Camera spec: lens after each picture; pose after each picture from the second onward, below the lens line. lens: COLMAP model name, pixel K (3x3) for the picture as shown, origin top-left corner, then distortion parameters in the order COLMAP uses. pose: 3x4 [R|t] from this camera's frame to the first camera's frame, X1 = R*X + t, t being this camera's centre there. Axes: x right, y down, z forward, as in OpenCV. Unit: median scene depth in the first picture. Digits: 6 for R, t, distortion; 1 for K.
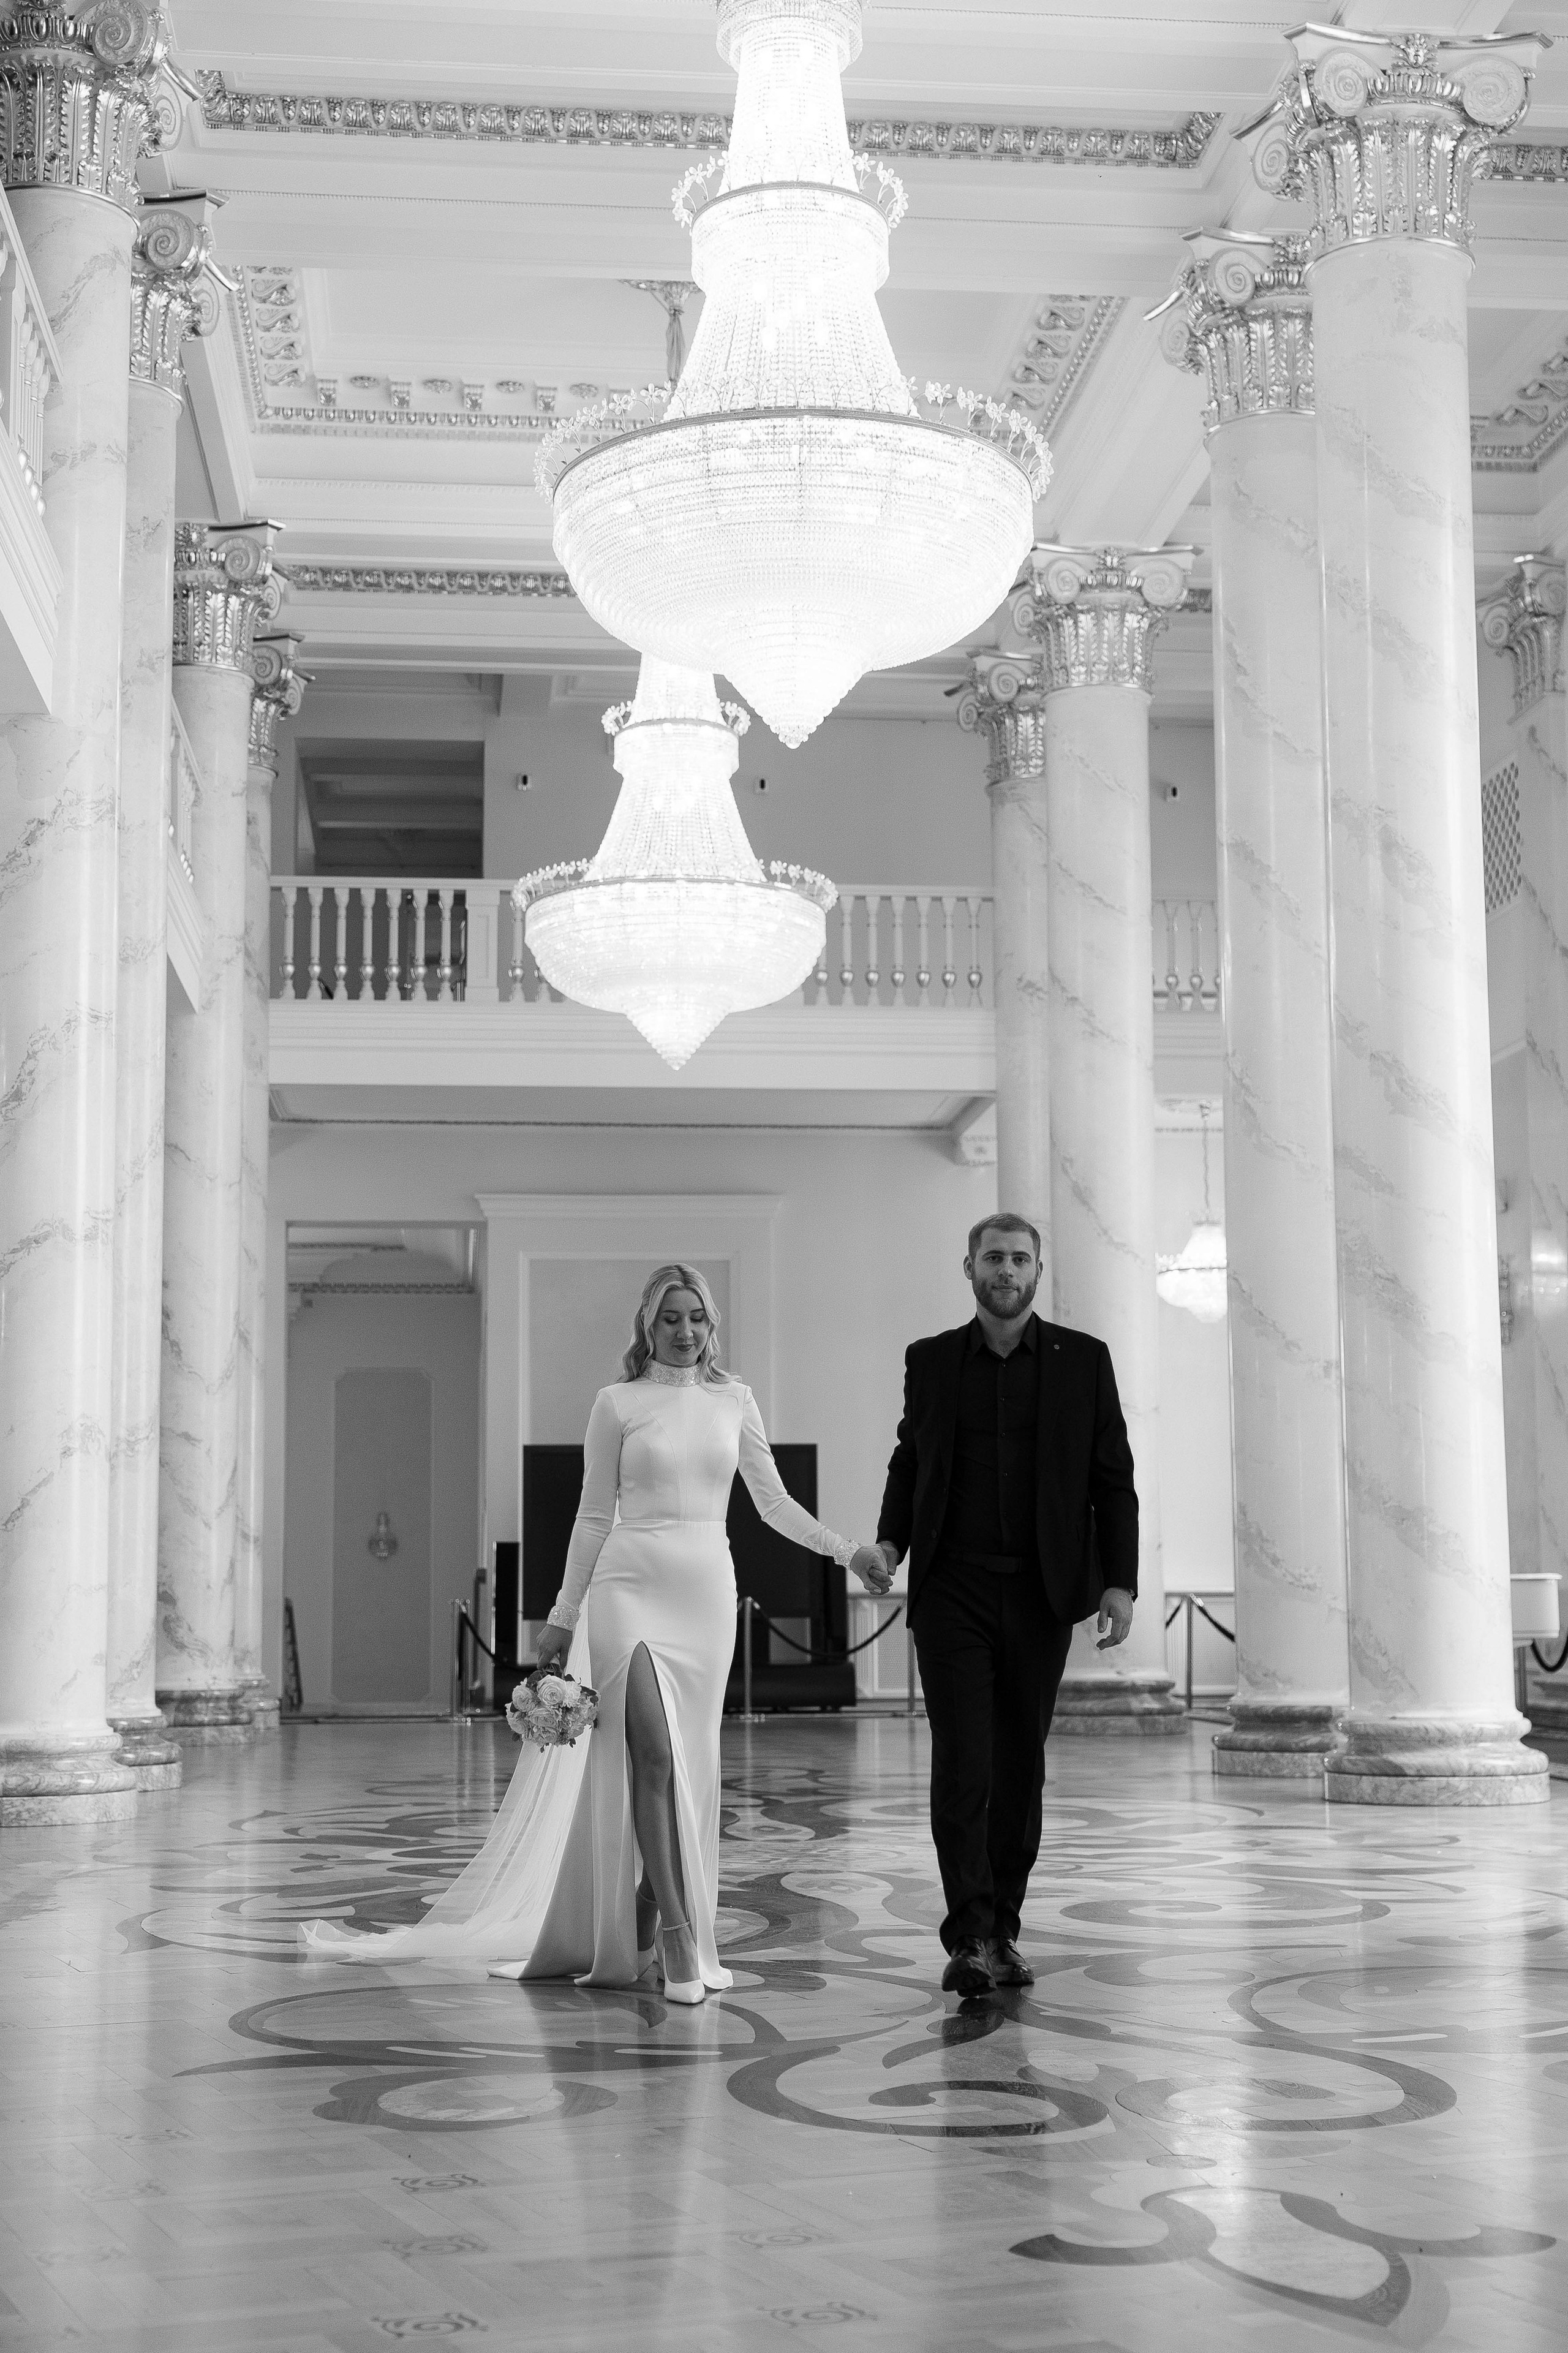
lens RADIAL K [[3133.9, 0, 786.4], [0, 3133.9, 1181.5], [0, 0, 1]] dist [0.013826, 0.033134]
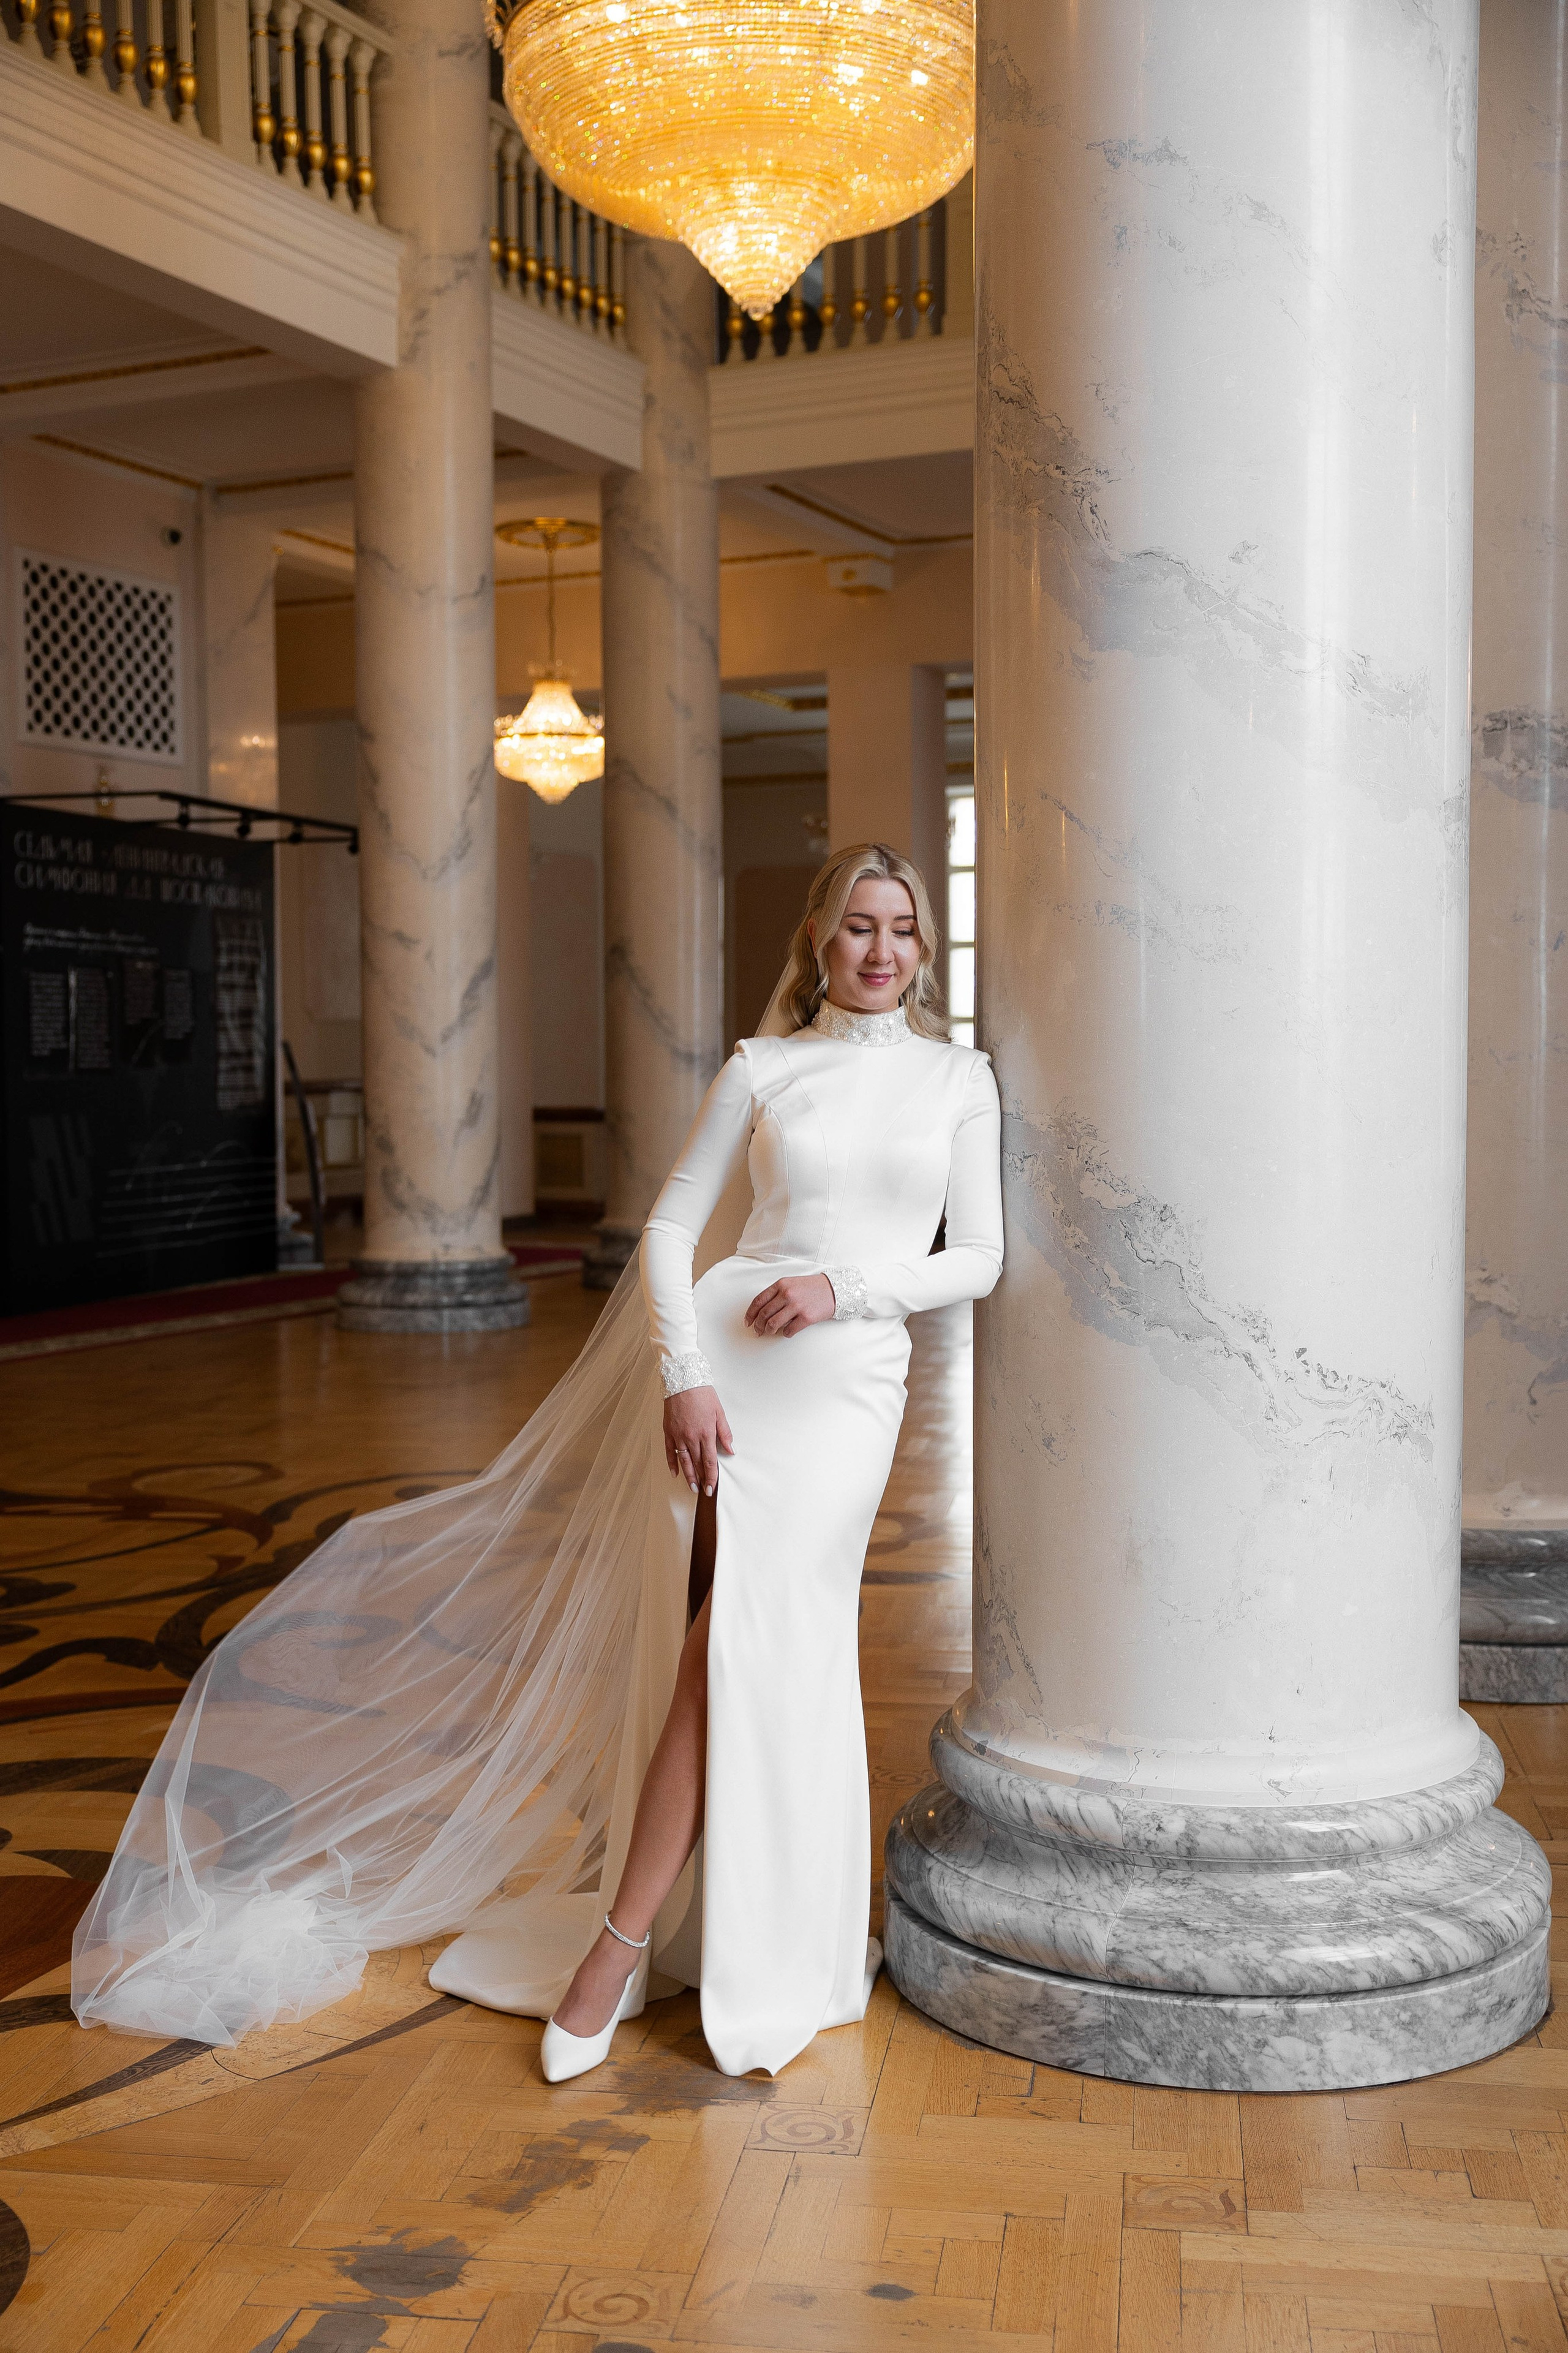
lens RADIAL K [[2516.7, 0, 784.0], [0, 2516.7, 1176.5], [0, 0, 1]] dist [0.009442, 0.024748]
pose [[0.856829, 0.026662, -0.514910, 0.201888], [0.068274, 0.984001, 0.164561, 0.042657], [0.511060, -0.176156, 0.841301, 0.502020]]
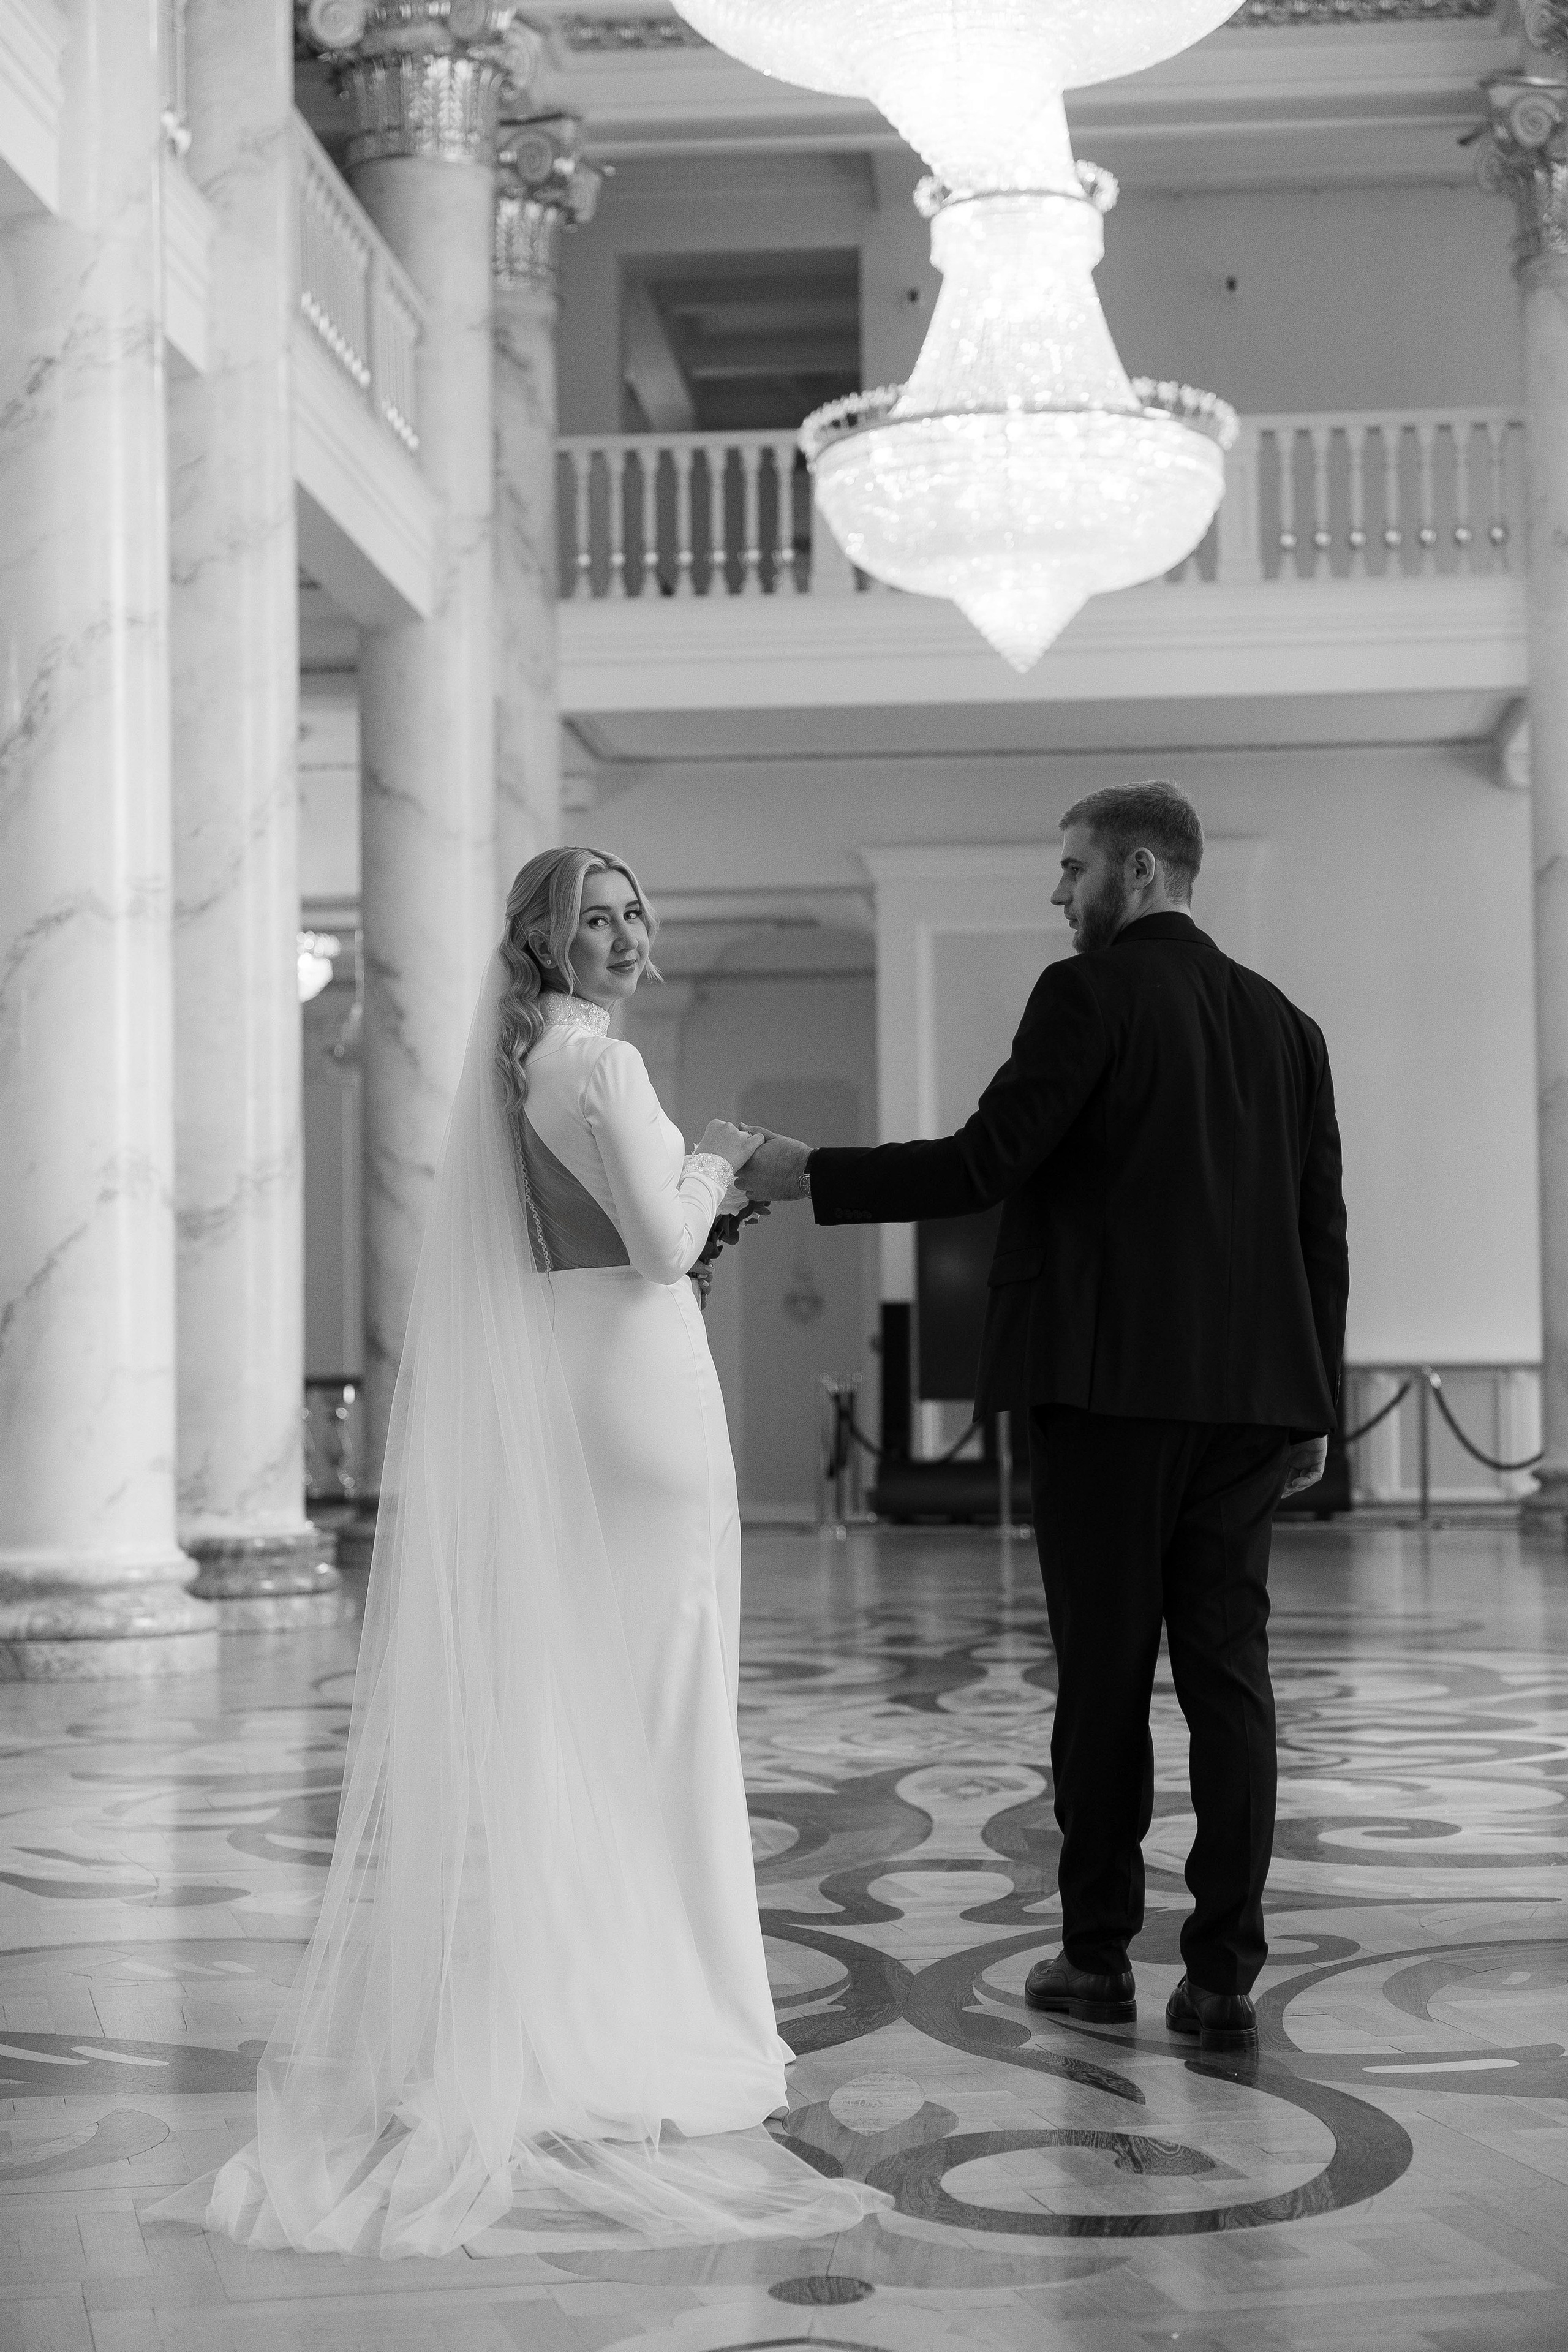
lens RADIAL K [[3948.3, 0, 784.0], [0, 3948.3, 1176.0], [0, 0, 1]] dist [0.060148, -0.150904]
pose [[0.984524, -0.013006, -0.174764, 0.064100], [0.027839, 0.996186, 0.082690, 0.004120], [0.173022, -0.086275, 0.981132, 0.054004]]
